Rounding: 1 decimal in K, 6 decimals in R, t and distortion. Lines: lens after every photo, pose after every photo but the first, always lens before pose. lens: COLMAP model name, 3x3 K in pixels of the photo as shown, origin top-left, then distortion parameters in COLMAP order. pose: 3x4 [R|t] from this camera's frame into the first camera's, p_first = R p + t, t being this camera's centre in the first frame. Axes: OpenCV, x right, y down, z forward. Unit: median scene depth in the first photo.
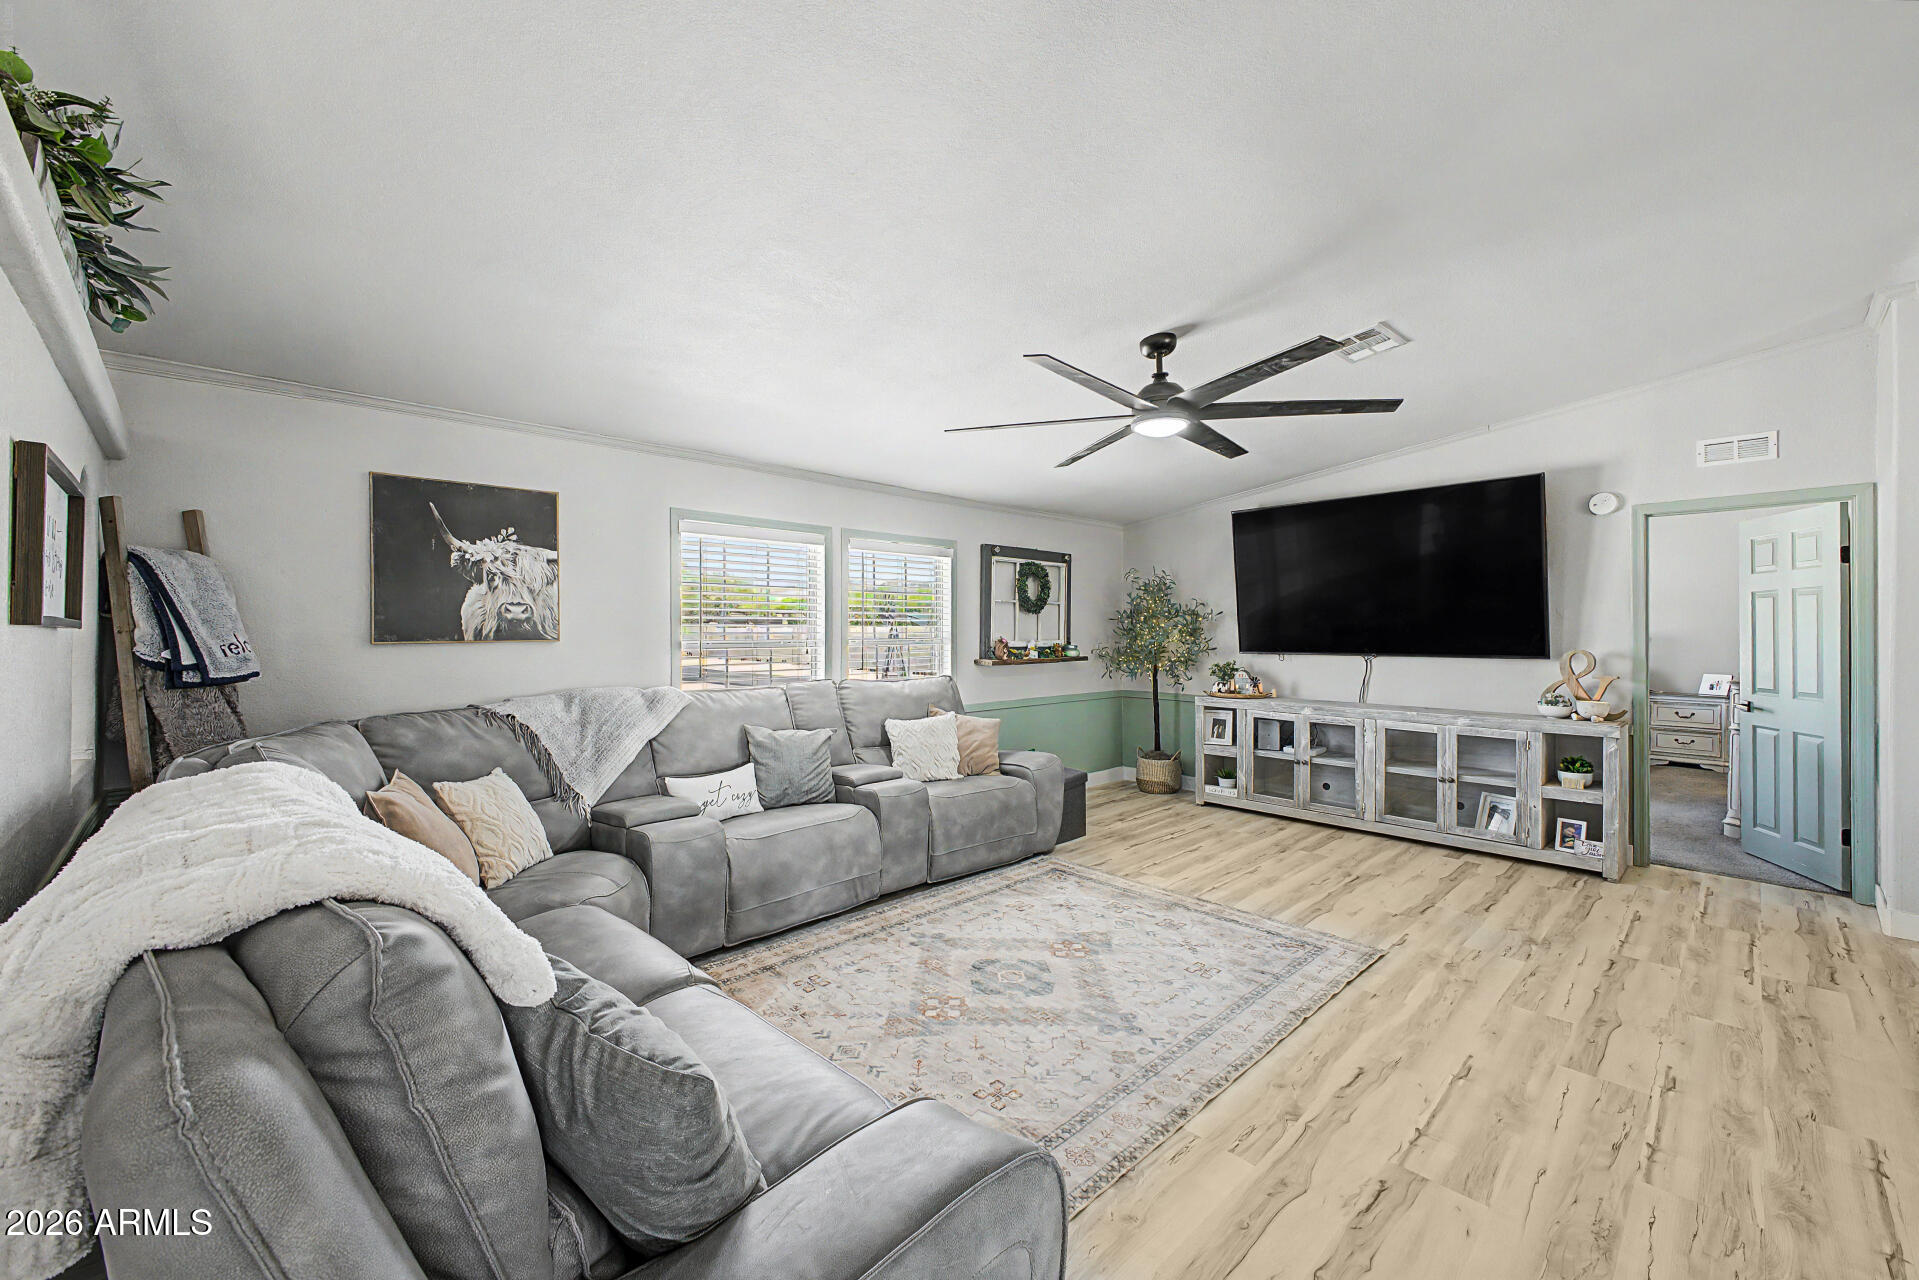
lens RADIAL K [[762.1, 0, 958.7], [0, 762.1, 633.1], [0, 0, 1]] dist [0.013335, -0.000016]
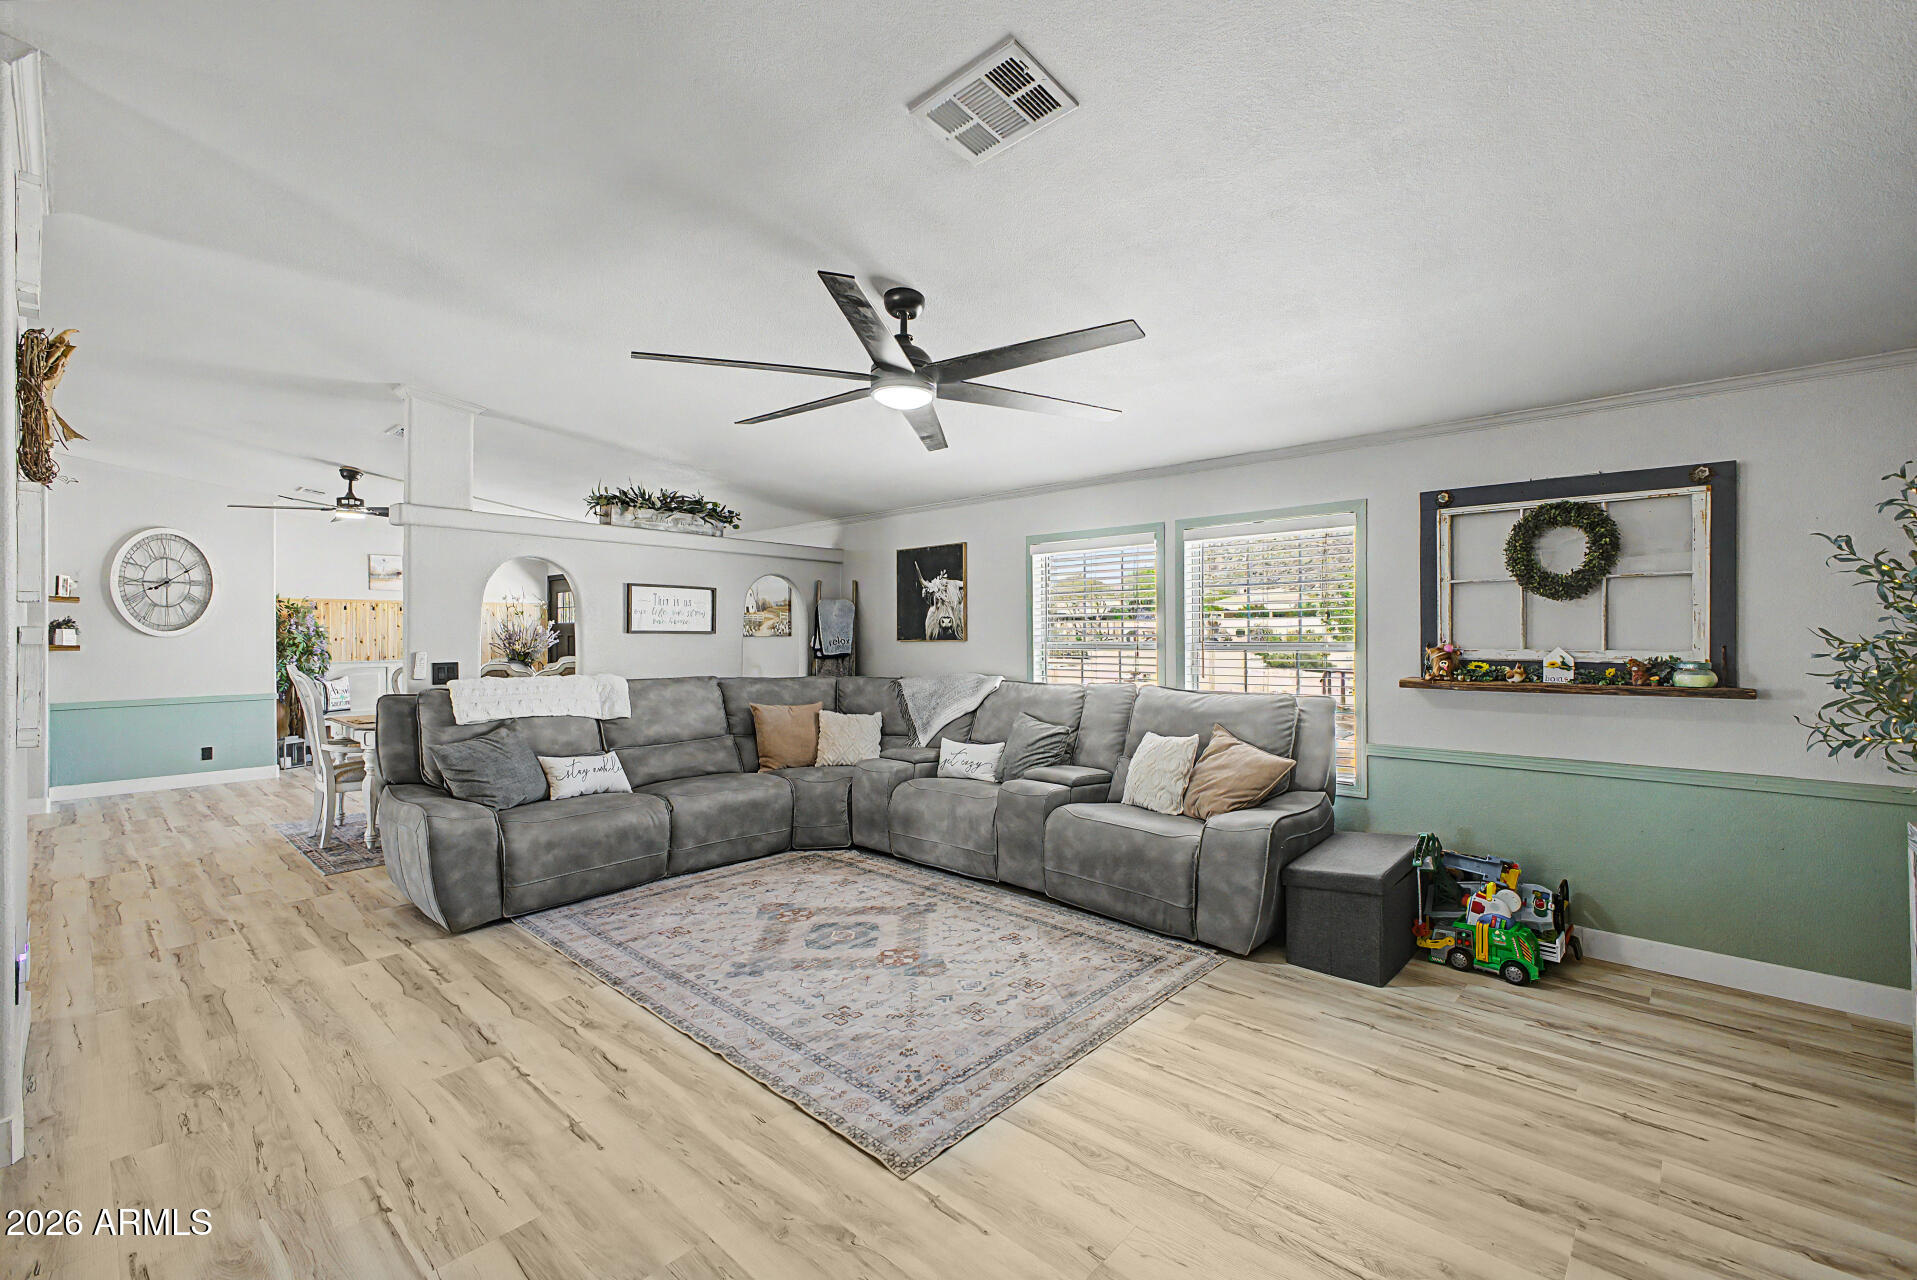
lens RADIAL K [[808.7, 0, 960.2], [0, 808.7, 635.1], [0, 0, 1]] dist [0.023975, -0.001757]
pose [[0.063197, -0.000923, -0.998001, 1.085515], [-0.000428, 0.999999, -0.000952, 0.000510], [0.998001, 0.000487, 0.063196, 0.920841]]
